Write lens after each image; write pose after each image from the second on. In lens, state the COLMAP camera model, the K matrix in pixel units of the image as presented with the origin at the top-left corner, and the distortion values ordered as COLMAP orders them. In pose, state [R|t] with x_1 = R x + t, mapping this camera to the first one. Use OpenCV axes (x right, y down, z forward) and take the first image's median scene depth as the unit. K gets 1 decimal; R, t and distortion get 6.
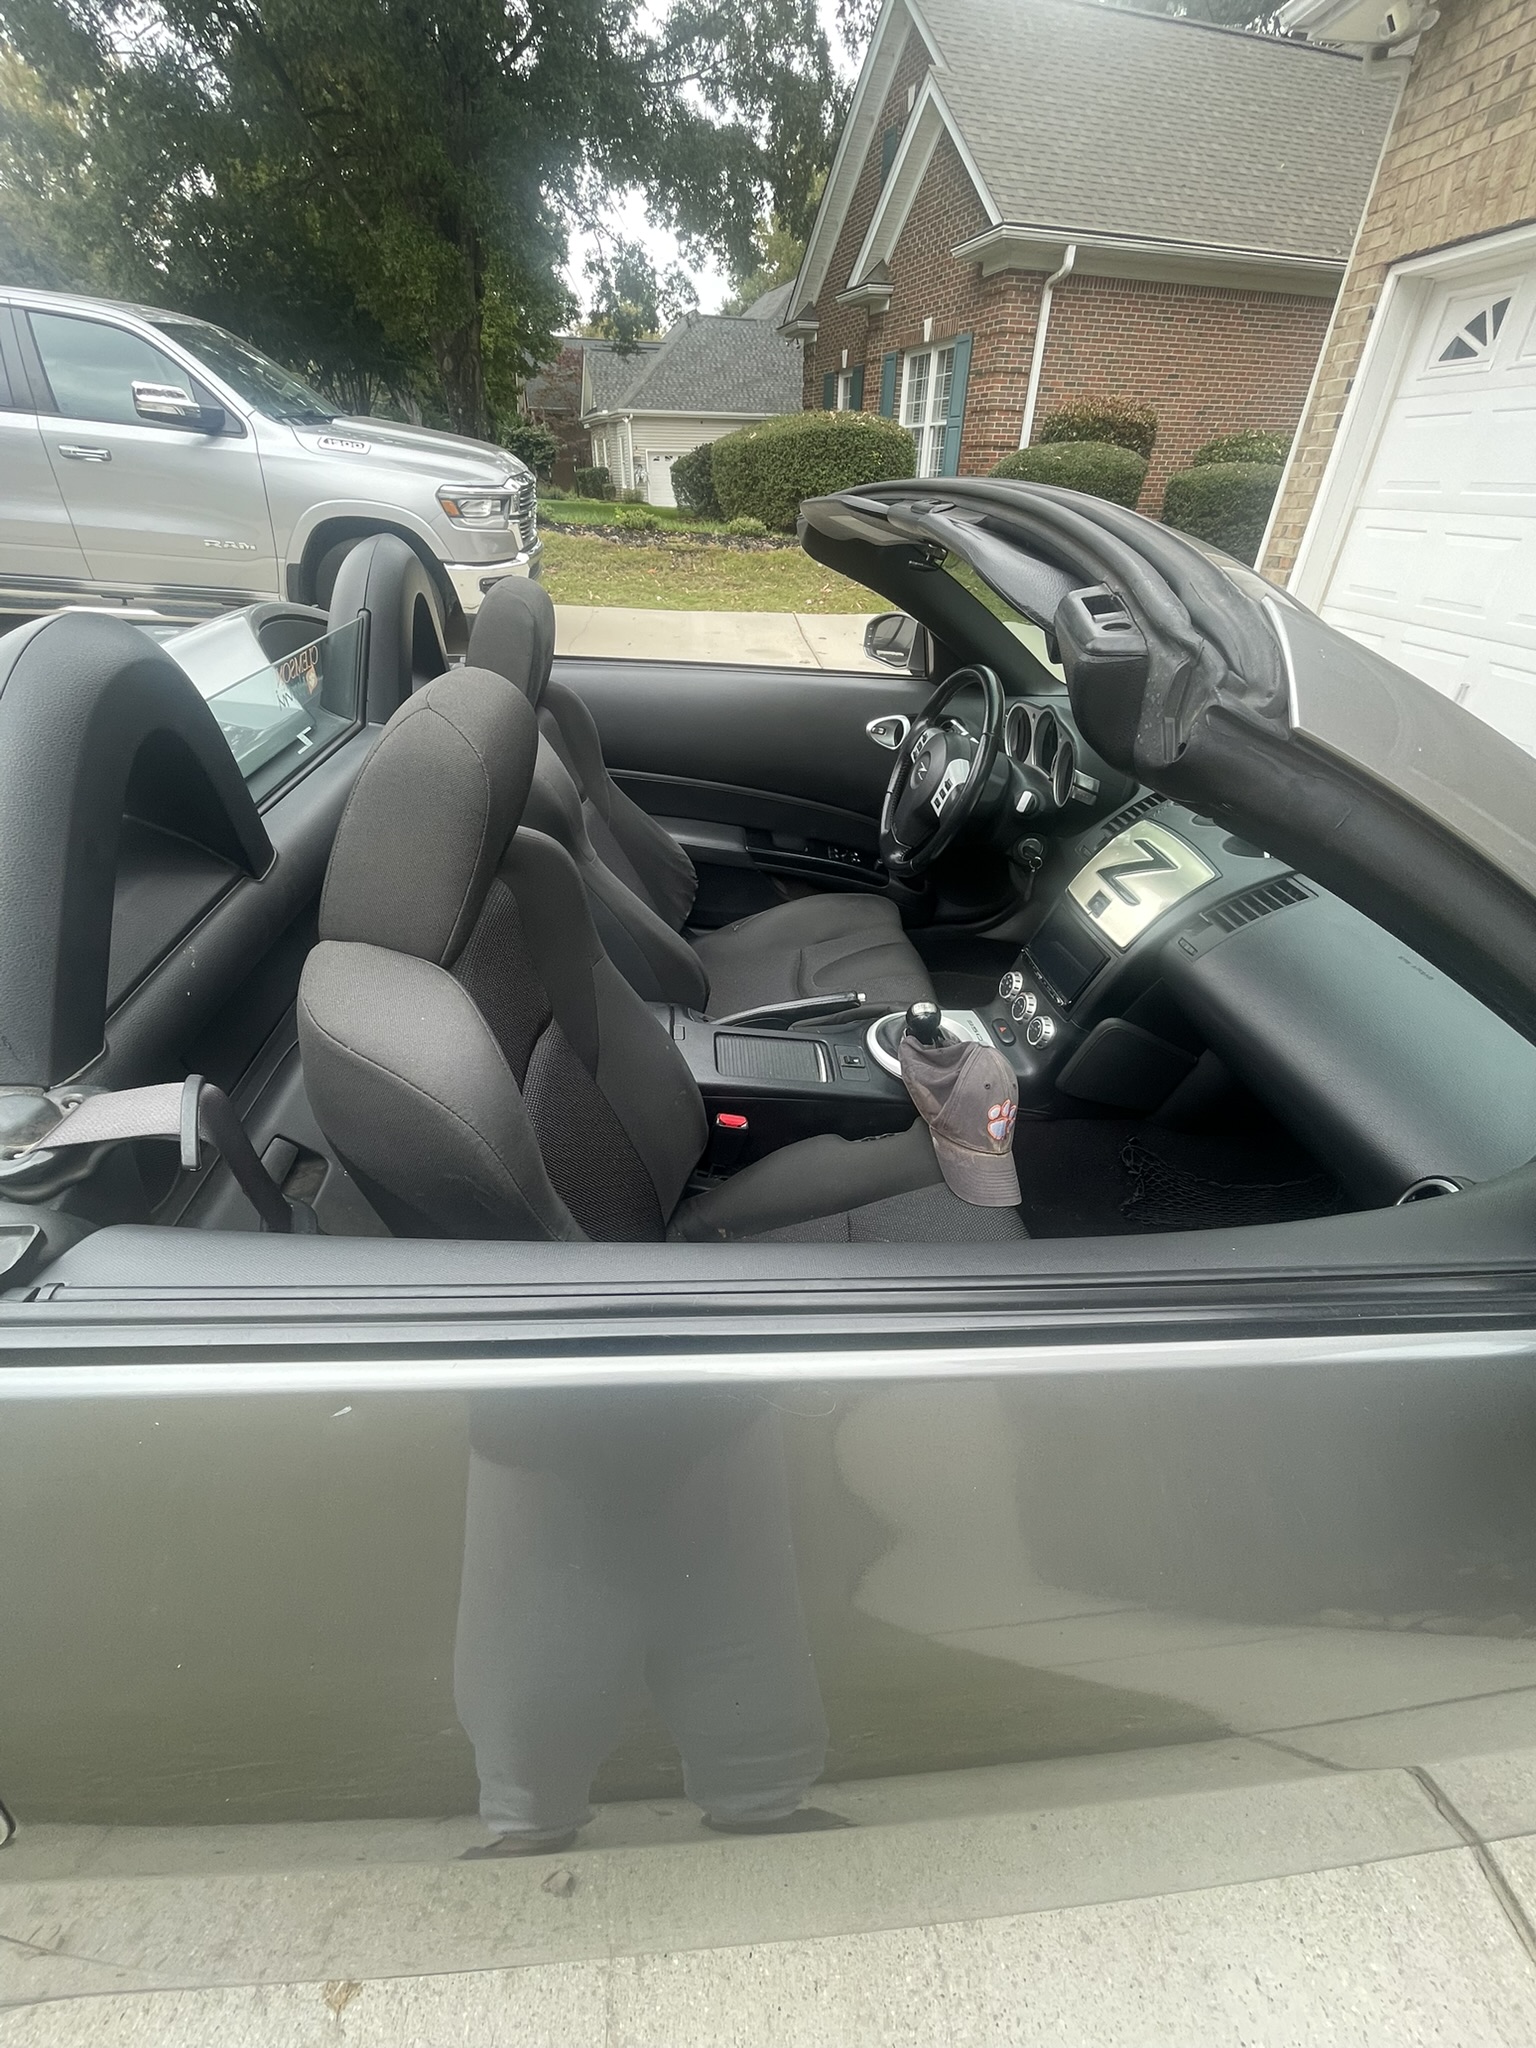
lens RADIAL K [[829.3, 0, 762.4], [0, 829.3, 1028.8], [0, 0, 1]] dist [0.011391, -0.003923]
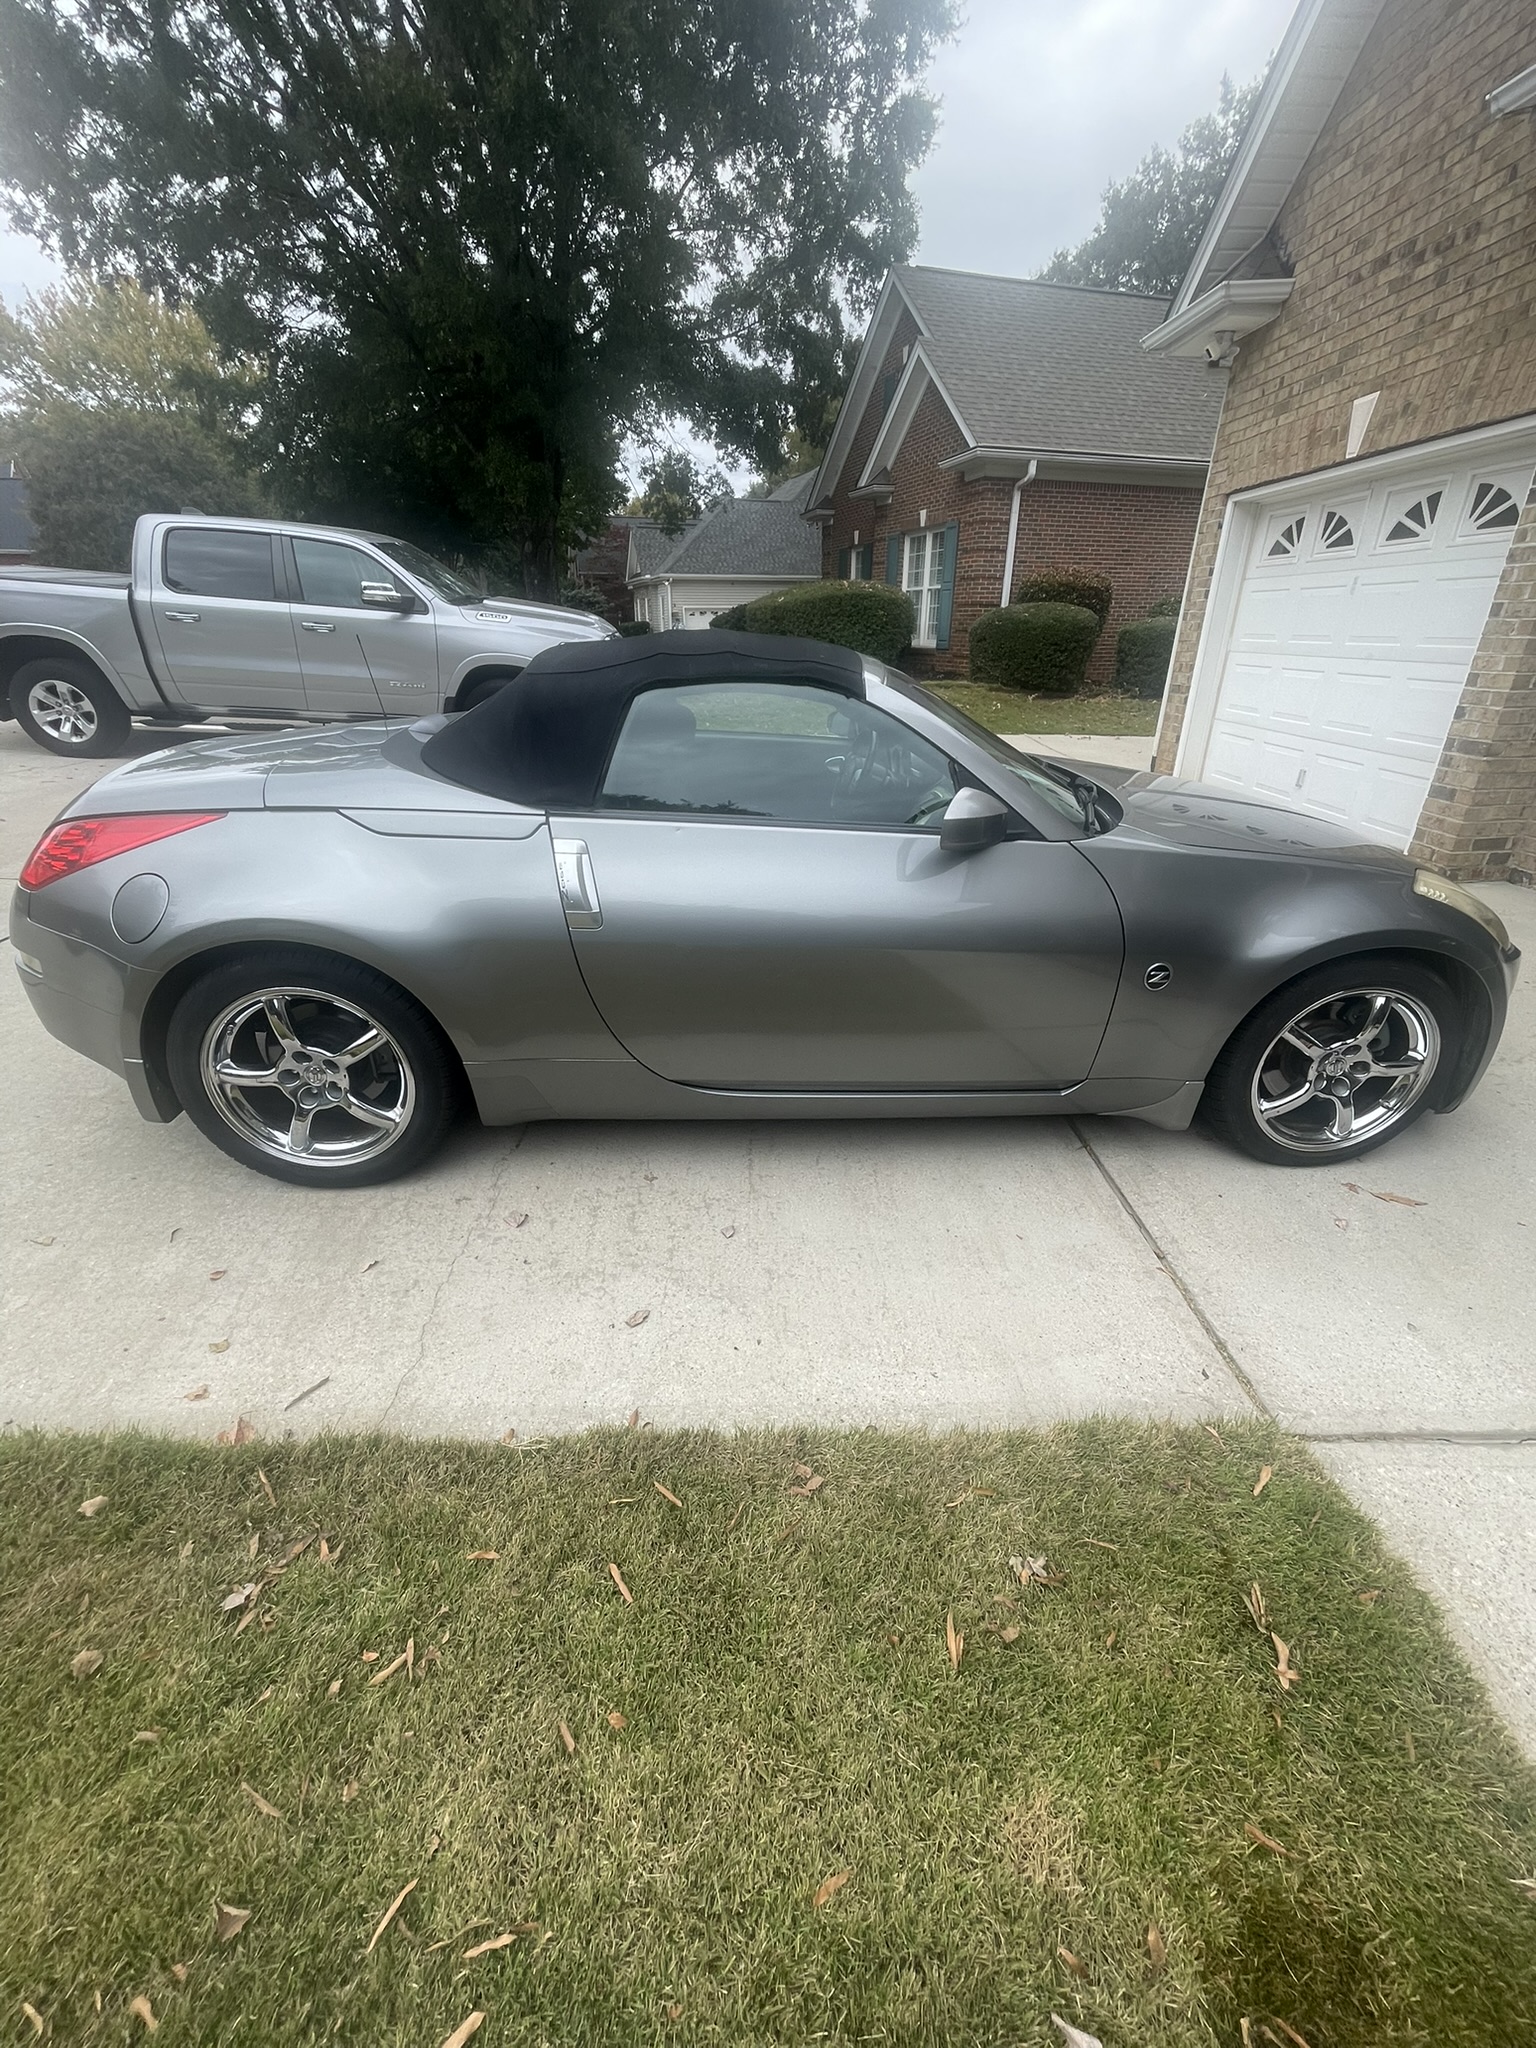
lens RADIAL K [[829.3, 0, 771.3], [0, 829.3, 1014.3], [0, 0, 1]] dist [0.011391, -0.003923]
pose [[0.999816, -0.002914, -0.018986, -0.003594], [0.000069, 0.988969, -0.148119, 0.067823], [0.019208, 0.148091, 0.988787, -0.112437]]
